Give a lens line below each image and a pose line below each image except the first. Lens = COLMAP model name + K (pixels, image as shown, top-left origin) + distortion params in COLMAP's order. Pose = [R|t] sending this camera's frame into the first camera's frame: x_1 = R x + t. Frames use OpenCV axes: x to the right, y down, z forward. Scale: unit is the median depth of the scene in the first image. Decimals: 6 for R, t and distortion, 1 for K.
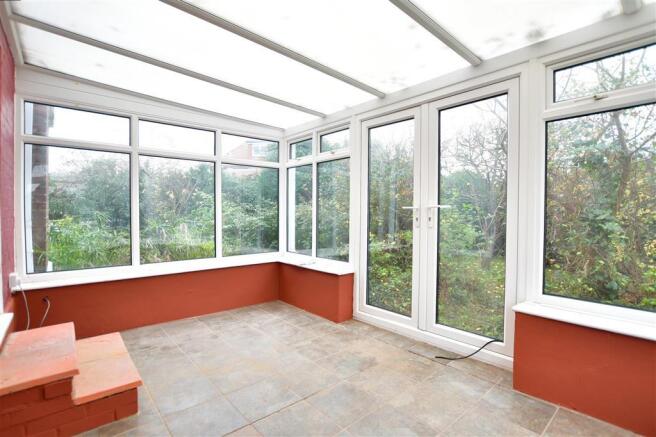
lens RADIAL K [[322.4, 0, 325.4], [0, 322.4, 217.4], [0, 0, 1]] dist [-0.000836, -0.000114]
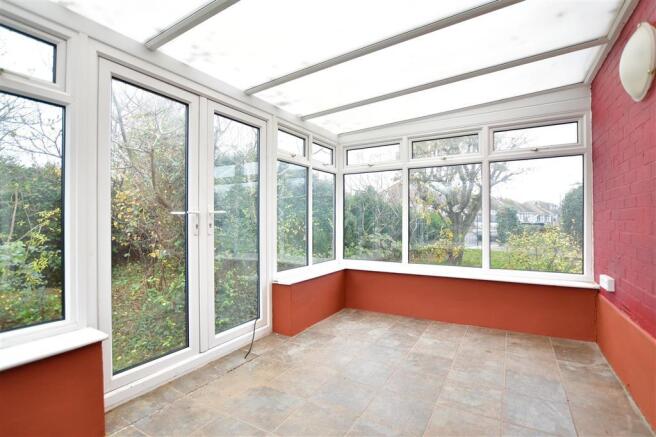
lens RADIAL K [[322.4, 0, 325.4], [0, 322.4, 217.4], [0, 0, 1]] dist [-0.000836, -0.000114]
pose [[-0.317829, 0.008346, 0.948111, -0.697399], [0.019189, 0.999813, -0.002368, -0.009432], [-0.947954, 0.017440, -0.317929, 1.041097]]
